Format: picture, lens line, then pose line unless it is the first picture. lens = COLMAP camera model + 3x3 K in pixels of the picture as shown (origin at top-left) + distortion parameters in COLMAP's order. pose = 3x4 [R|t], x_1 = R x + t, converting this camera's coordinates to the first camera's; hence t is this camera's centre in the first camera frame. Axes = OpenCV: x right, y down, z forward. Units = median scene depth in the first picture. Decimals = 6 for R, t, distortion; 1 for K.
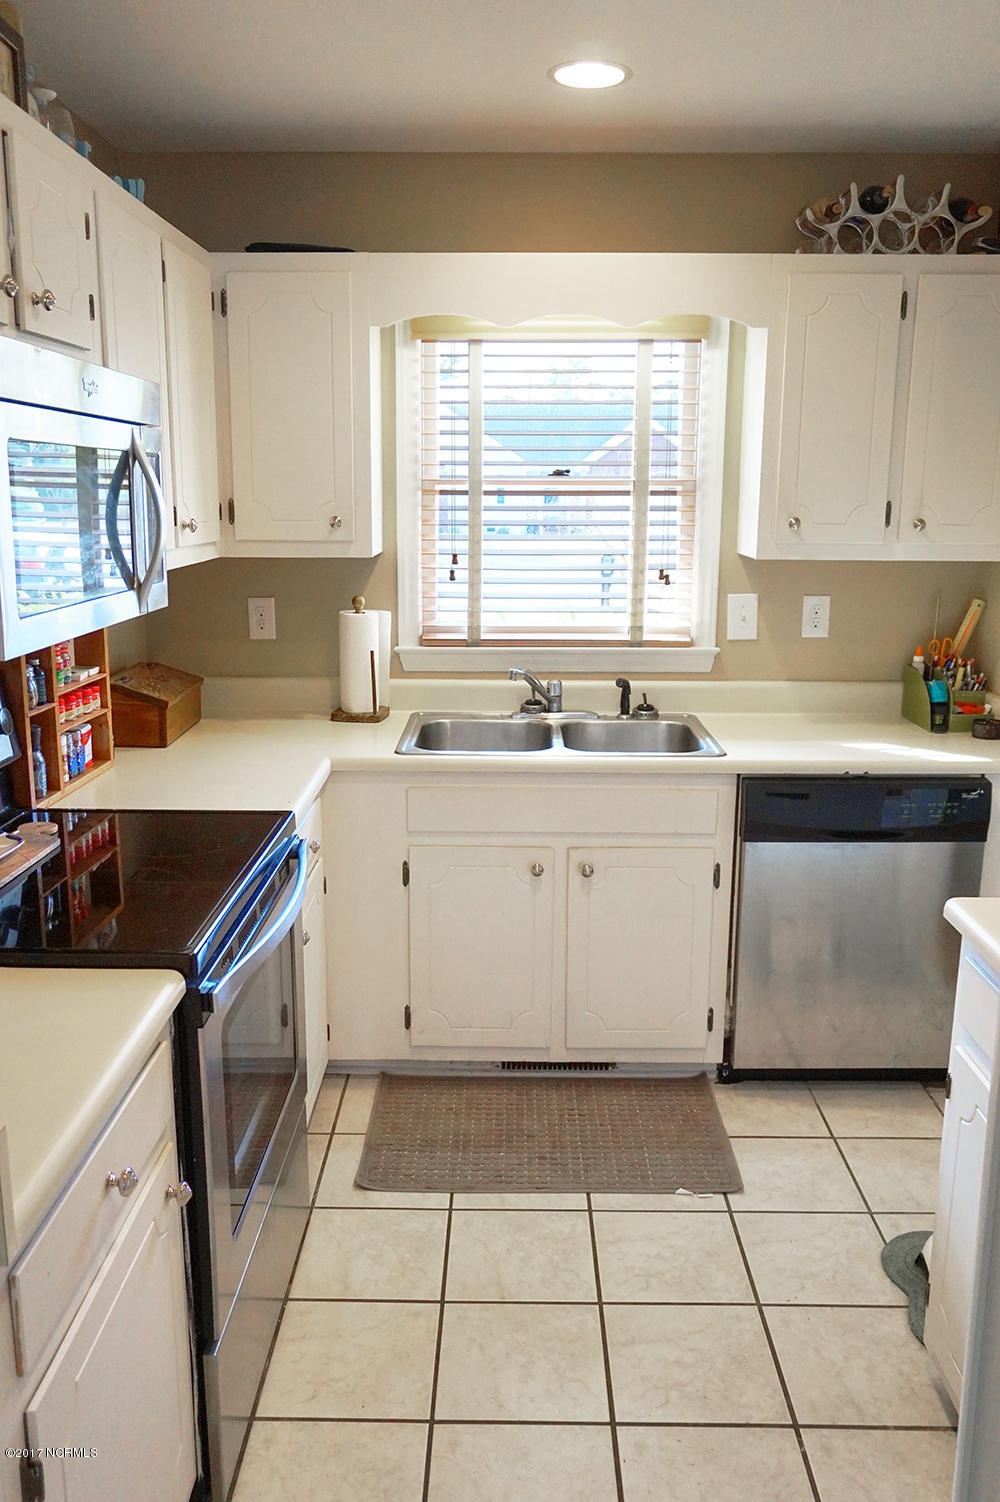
lens RADIAL K [[1178.2, 0, 501.1], [0, 1178.2, 747.7], [0, 0, 1]] dist [-0.017154, -0.005703]
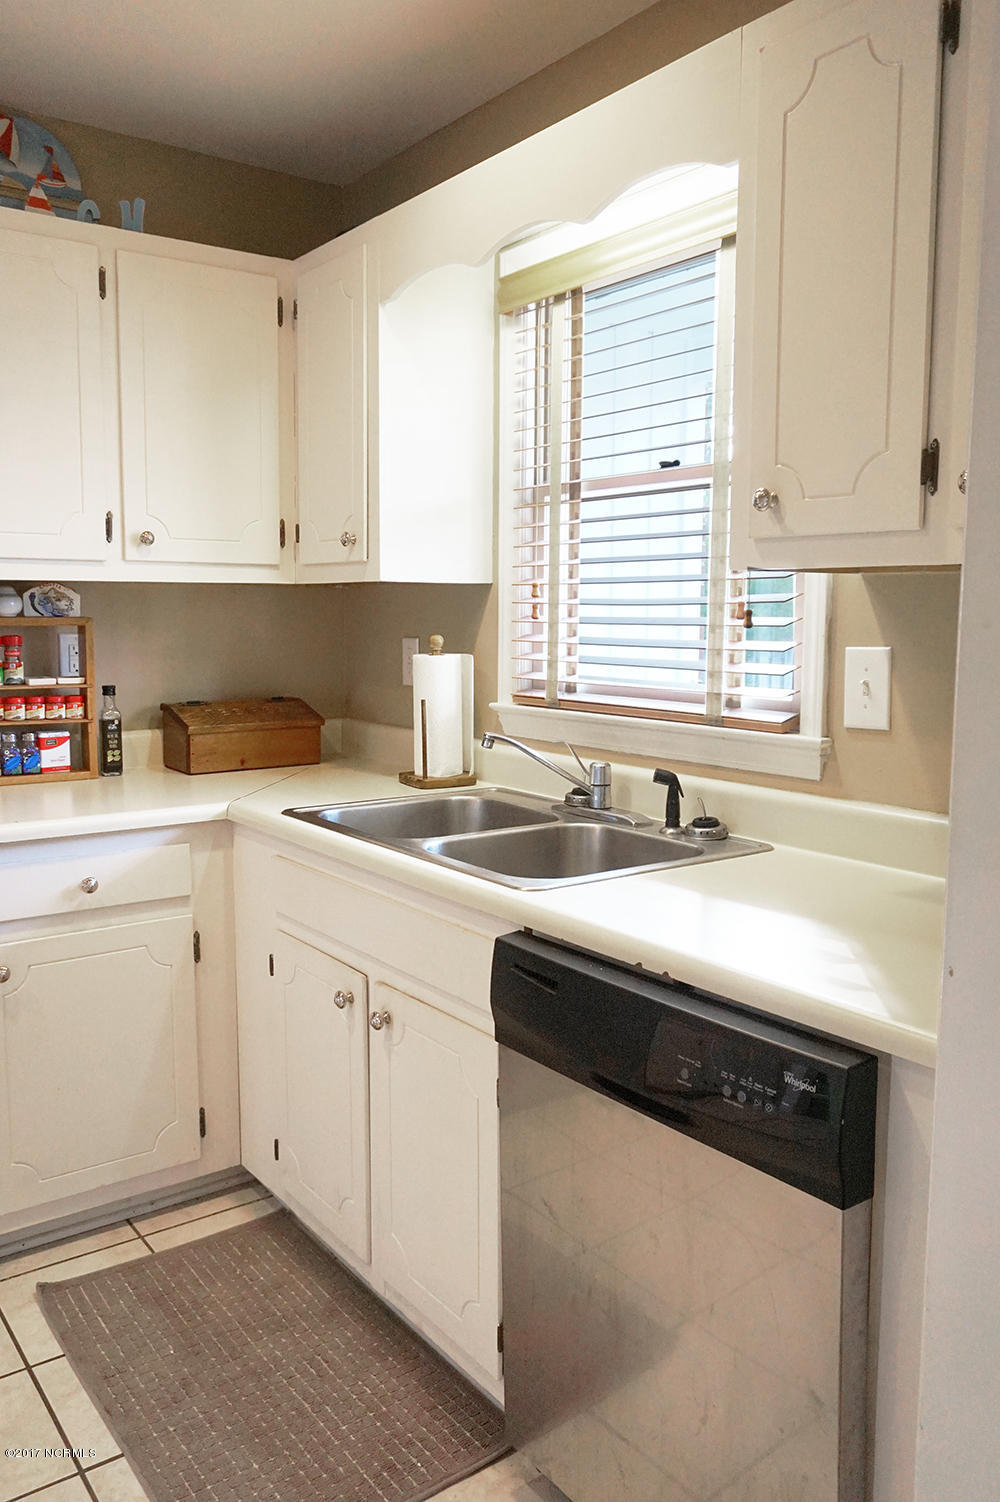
lens RADIAL K [[1178.2, 0, 500.3], [0, 1178.2, 749.8], [0, 0, 1]] dist [-0.017154, -0.005703]
pose [[0.598683, 0.092932, -0.795576, 0.553554], [-0.172188, 0.984957, -0.014520, -0.044329], [0.782259, 0.145681, 0.605679, 0.537372]]
